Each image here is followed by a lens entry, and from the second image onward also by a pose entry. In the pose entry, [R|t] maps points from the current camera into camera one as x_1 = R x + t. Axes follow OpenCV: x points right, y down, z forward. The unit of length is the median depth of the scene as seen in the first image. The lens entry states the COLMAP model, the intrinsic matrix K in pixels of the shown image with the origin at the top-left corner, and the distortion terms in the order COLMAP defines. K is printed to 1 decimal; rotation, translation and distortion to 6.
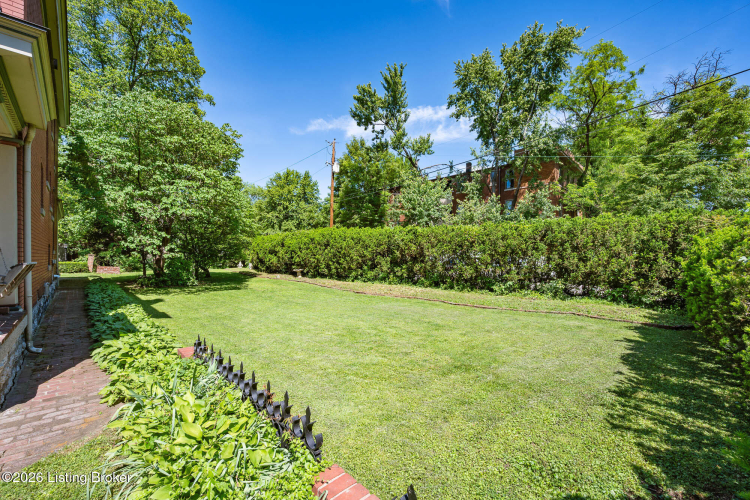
lens RADIAL K [[311.9, 0, 374.3], [0, 311.9, 261.4], [0, 0, 1]] dist [-0.002074, -0.000263]
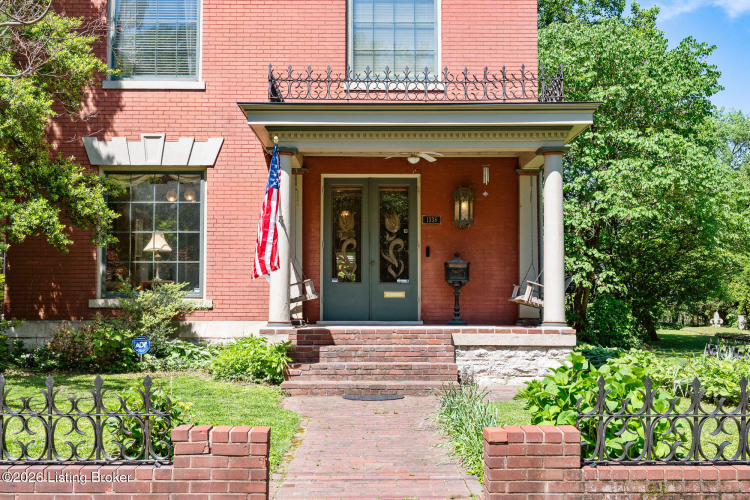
lens RADIAL K [[899.4, 0, 390.8], [0, 899.4, 222.6], [0, 0, 1]] dist [-0.053709, 0.000000]
pose [[0.735176, -0.069102, -0.674345, 0.288617], [-0.008473, 0.993776, -0.111072, 0.073923], [0.677823, 0.087371, 0.730015, -0.790877]]
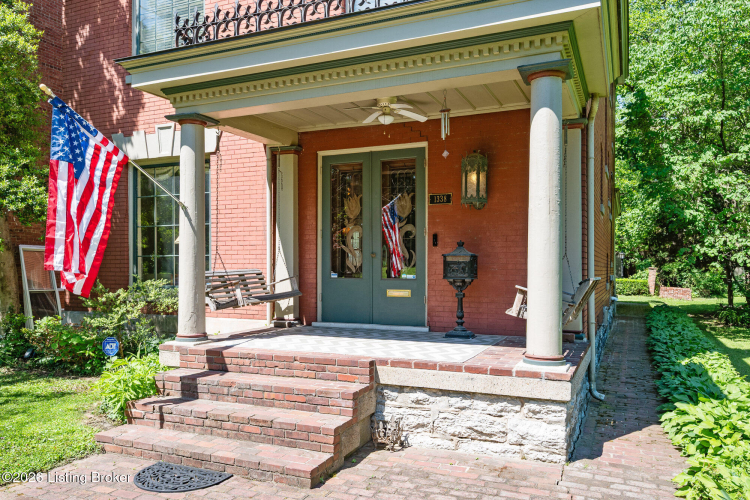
lens RADIAL K [[593.3, 0, 365.6], [0, 593.3, 270.4], [0, 0, 1]] dist [-0.015609, 0.017650]
pose [[0.374751, -0.001273, -0.927125, 0.003377], [-0.014801, 0.999863, -0.007356, 0.000961], [0.927008, 0.016479, 0.374681, -0.011363]]
